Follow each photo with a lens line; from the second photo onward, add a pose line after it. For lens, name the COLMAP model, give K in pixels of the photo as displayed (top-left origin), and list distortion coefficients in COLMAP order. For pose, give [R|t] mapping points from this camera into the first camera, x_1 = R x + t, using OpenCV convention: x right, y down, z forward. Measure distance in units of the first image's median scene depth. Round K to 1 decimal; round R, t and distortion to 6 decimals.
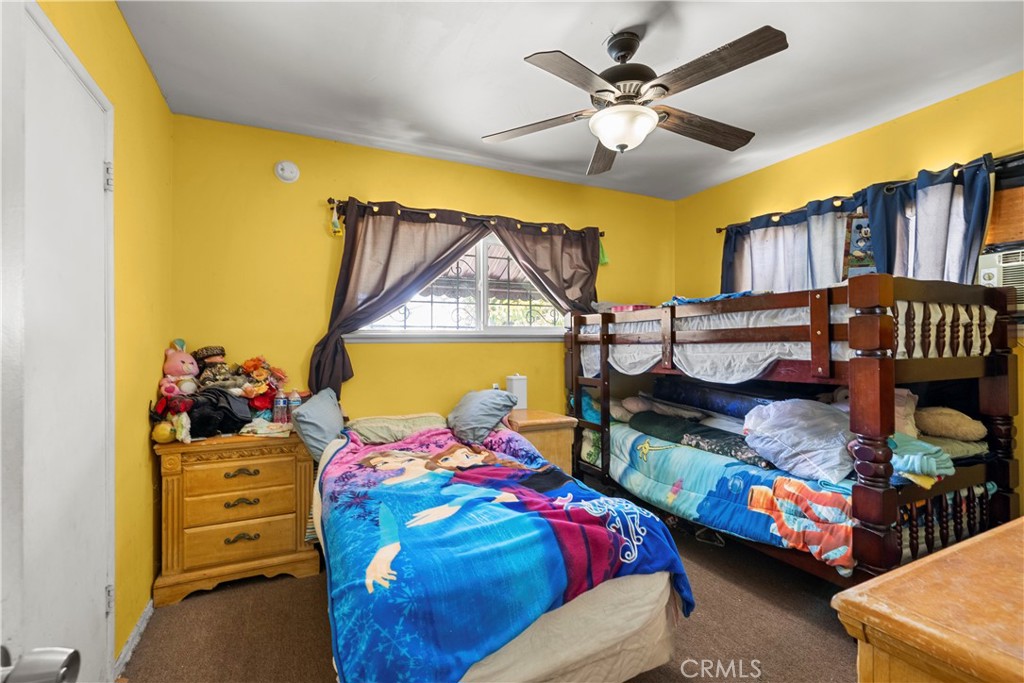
lens RADIAL K [[444.4, 0, 502.6], [0, 444.4, 343.5], [0, 0, 1]] dist [-0.000077, -0.000082]
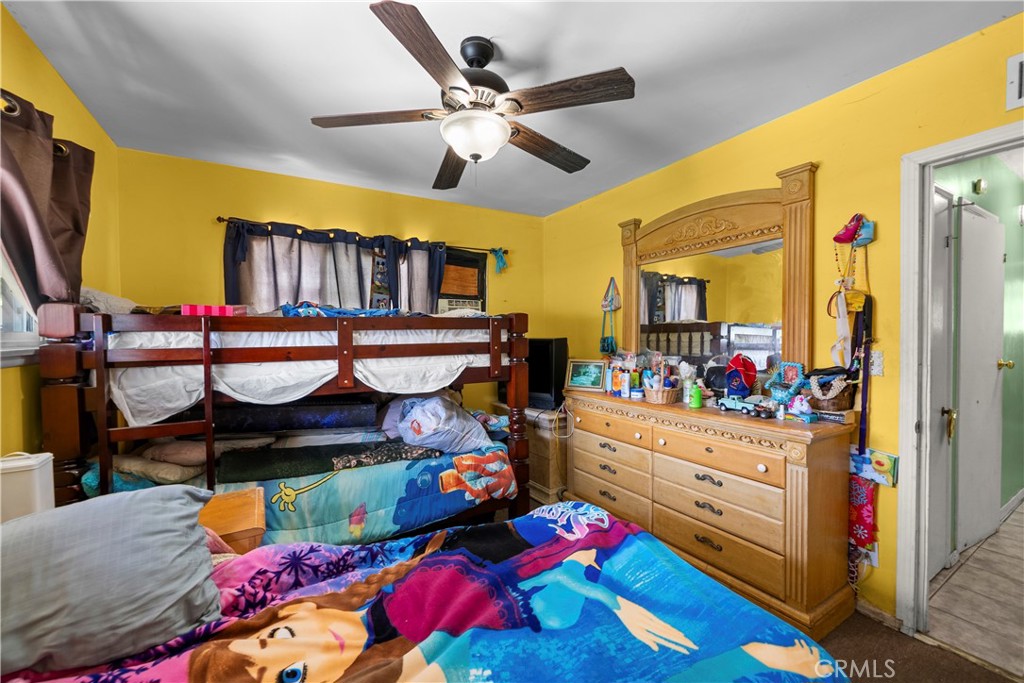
lens RADIAL K [[409.3, 0, 502.3], [0, 409.3, 343.8], [0, 0, 1]] dist [-0.001645, -0.000259]
pose [[-0.071613, -0.015796, 0.997307, -0.524845], [0.007784, 0.999835, 0.016395, -0.047340], [-0.997402, 0.008937, -0.071478, 0.859672]]
